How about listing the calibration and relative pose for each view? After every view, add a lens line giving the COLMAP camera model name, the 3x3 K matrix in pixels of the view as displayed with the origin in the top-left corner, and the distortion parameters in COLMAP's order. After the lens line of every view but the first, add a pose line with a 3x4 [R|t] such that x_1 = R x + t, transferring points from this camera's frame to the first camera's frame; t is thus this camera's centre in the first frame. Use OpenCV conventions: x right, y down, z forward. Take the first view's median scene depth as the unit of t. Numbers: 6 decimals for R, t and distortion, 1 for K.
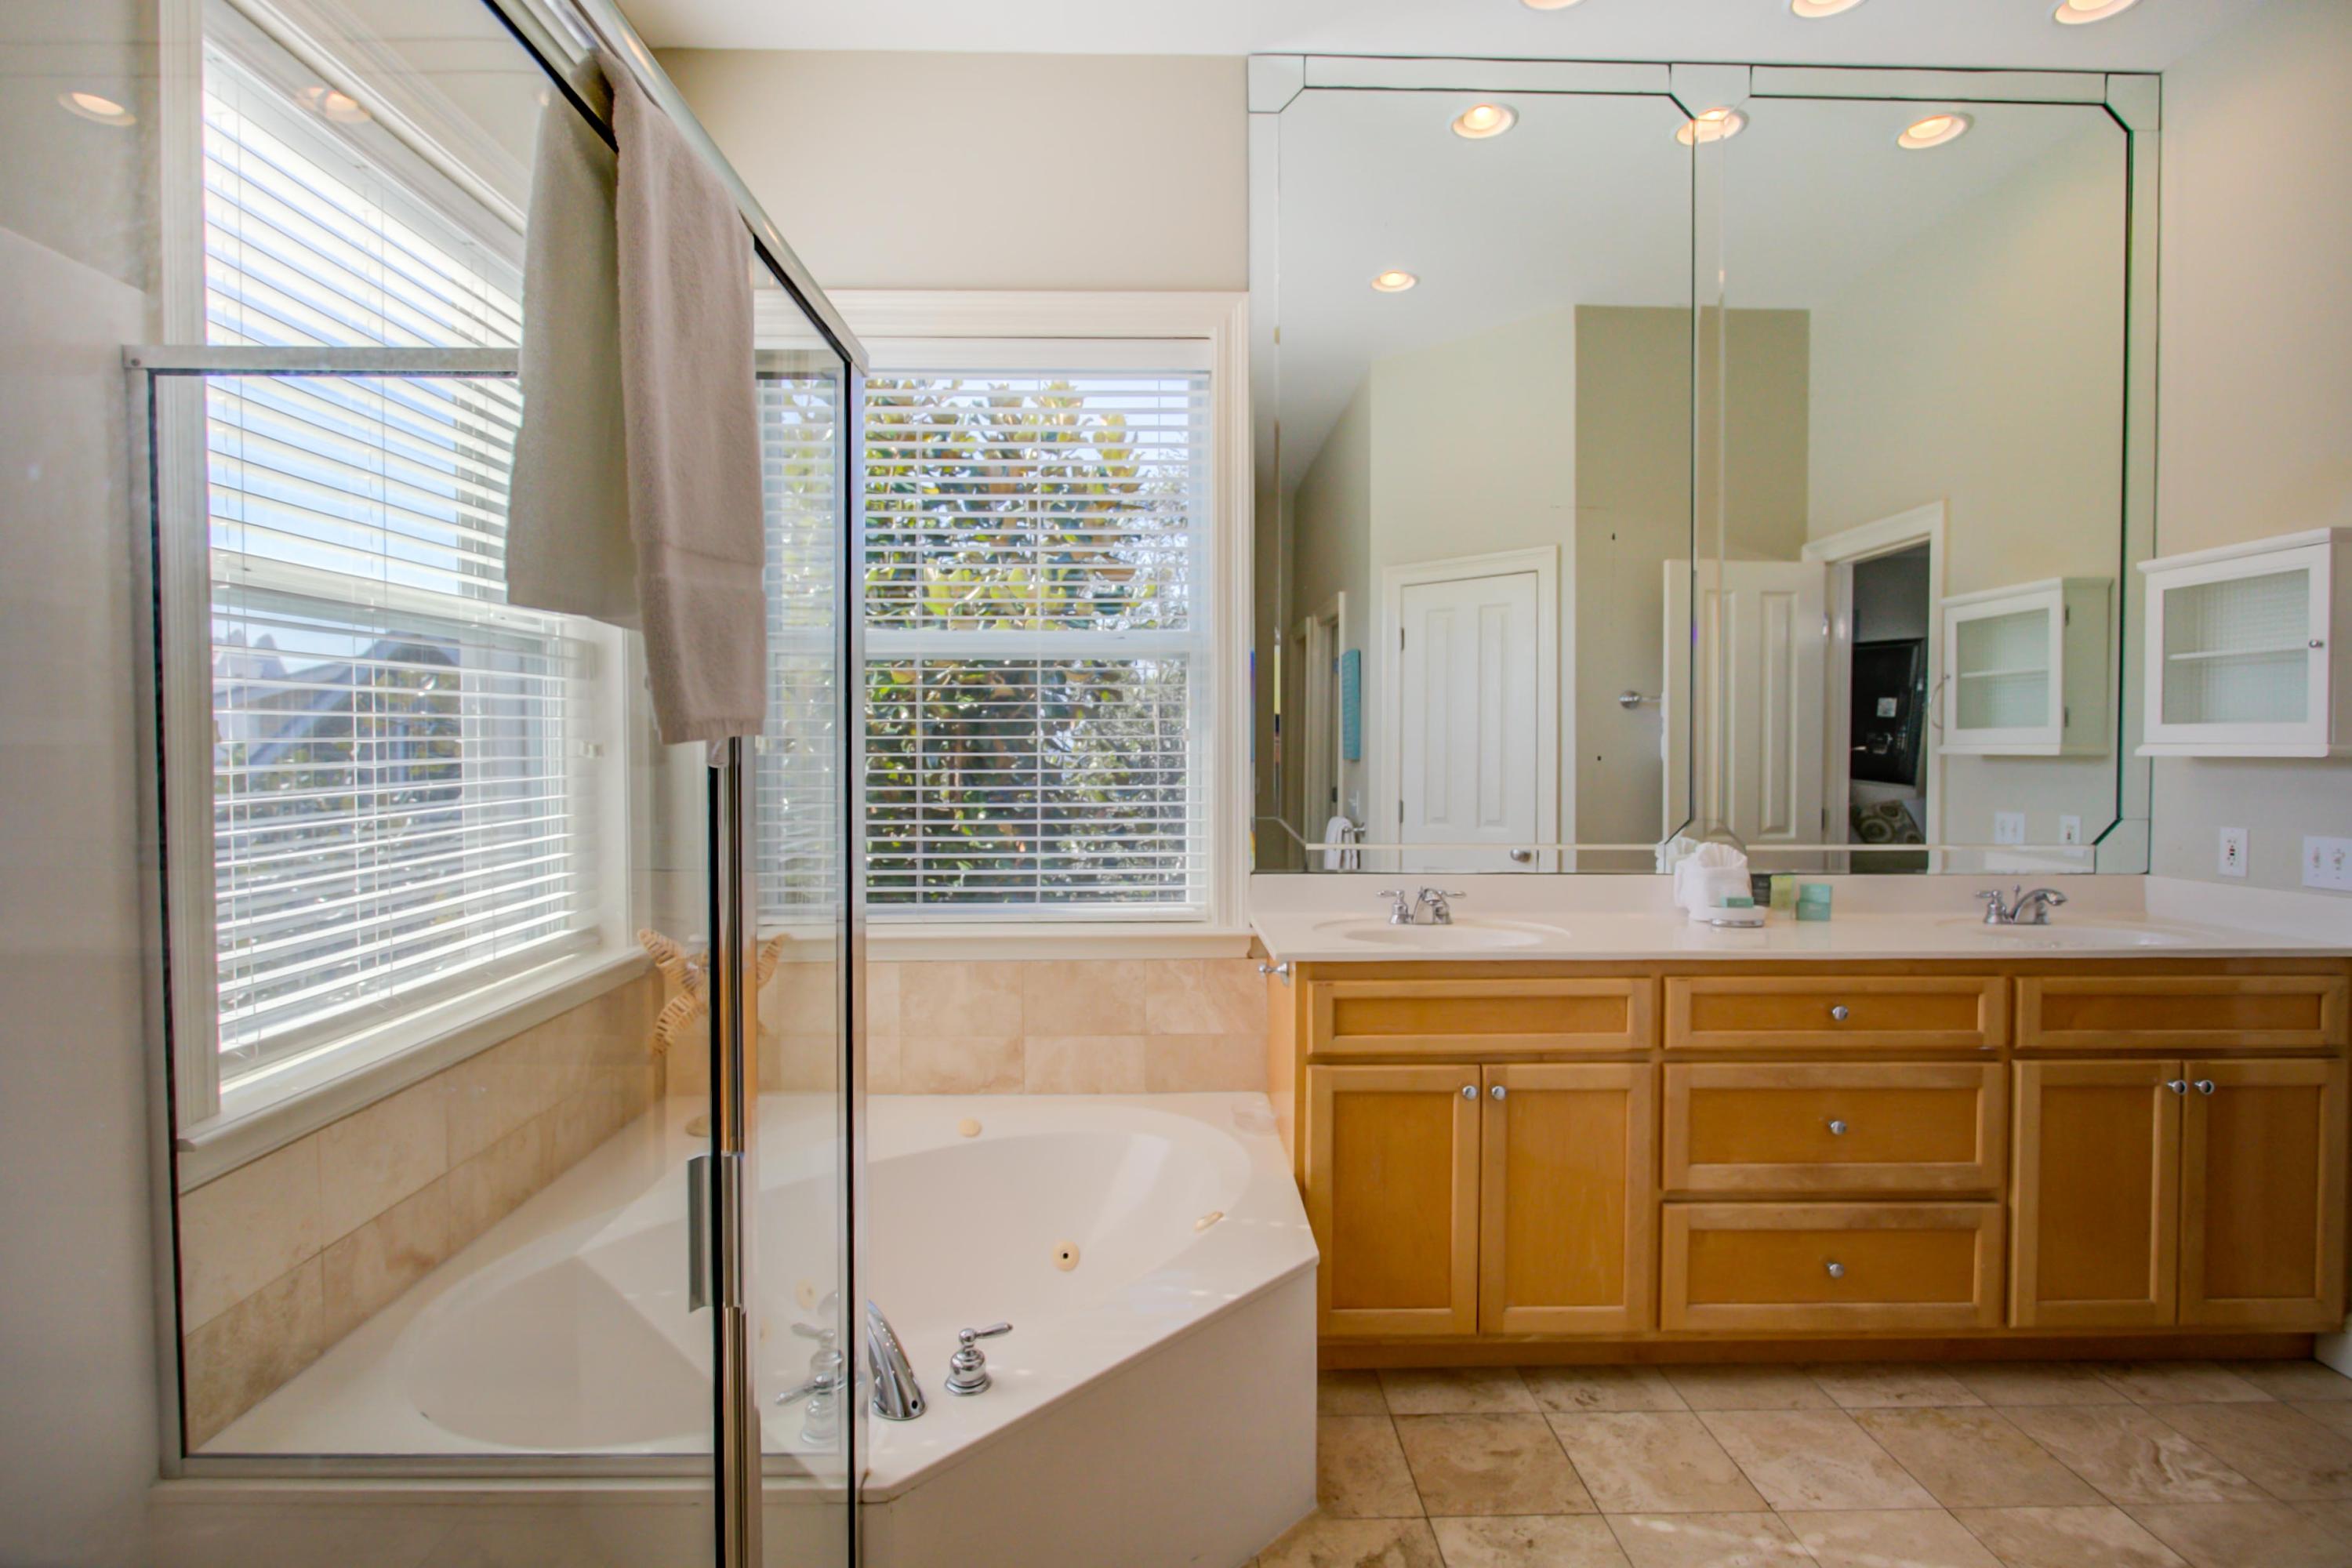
lens RADIAL K [[1103.5, 0, 1176.0], [0, 1103.5, 784.0], [0, 0, 1]] dist [-0.003608, 0.000063]
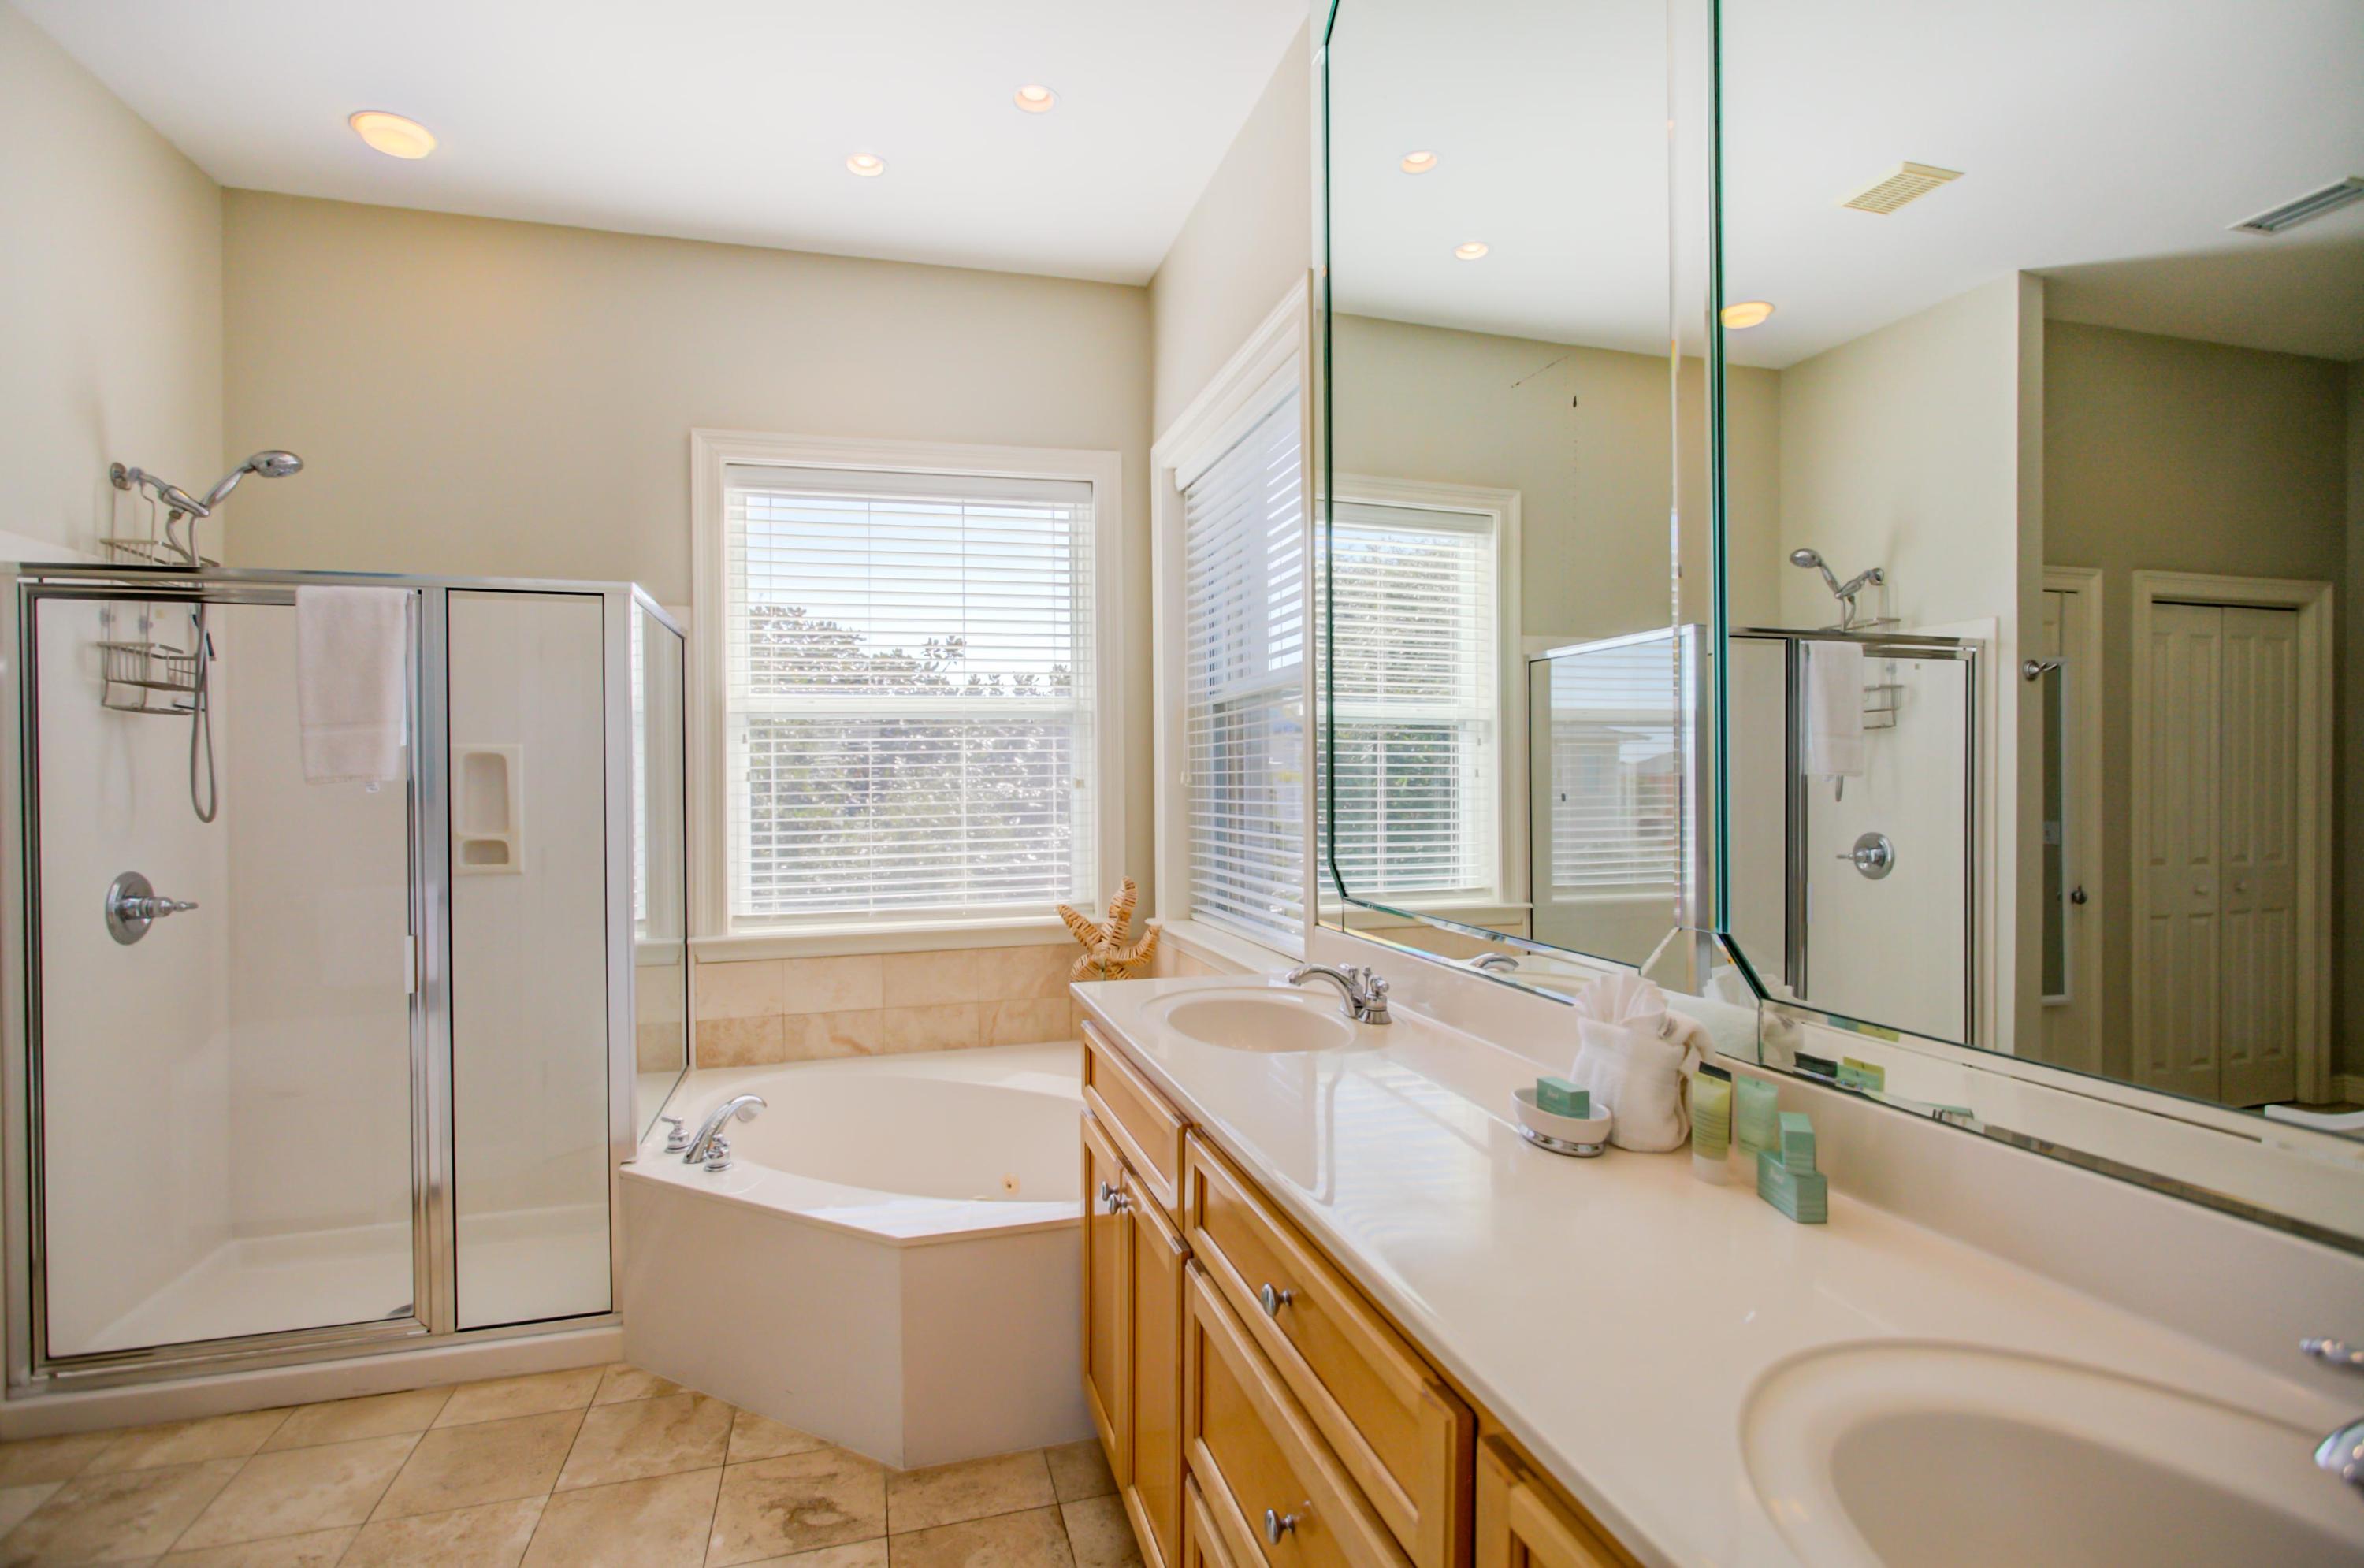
lens RADIAL K [[1149.8, 0, 1182.0], [0, 1149.8, 784.0], [0, 0, 1]] dist [-0.000918, 0.000114]
pose [[0.253712, 0.004712, -0.967268, 1.314951], [-0.015626, 0.999878, 0.000772, -0.032840], [0.967154, 0.014918, 0.253755, 0.977819]]
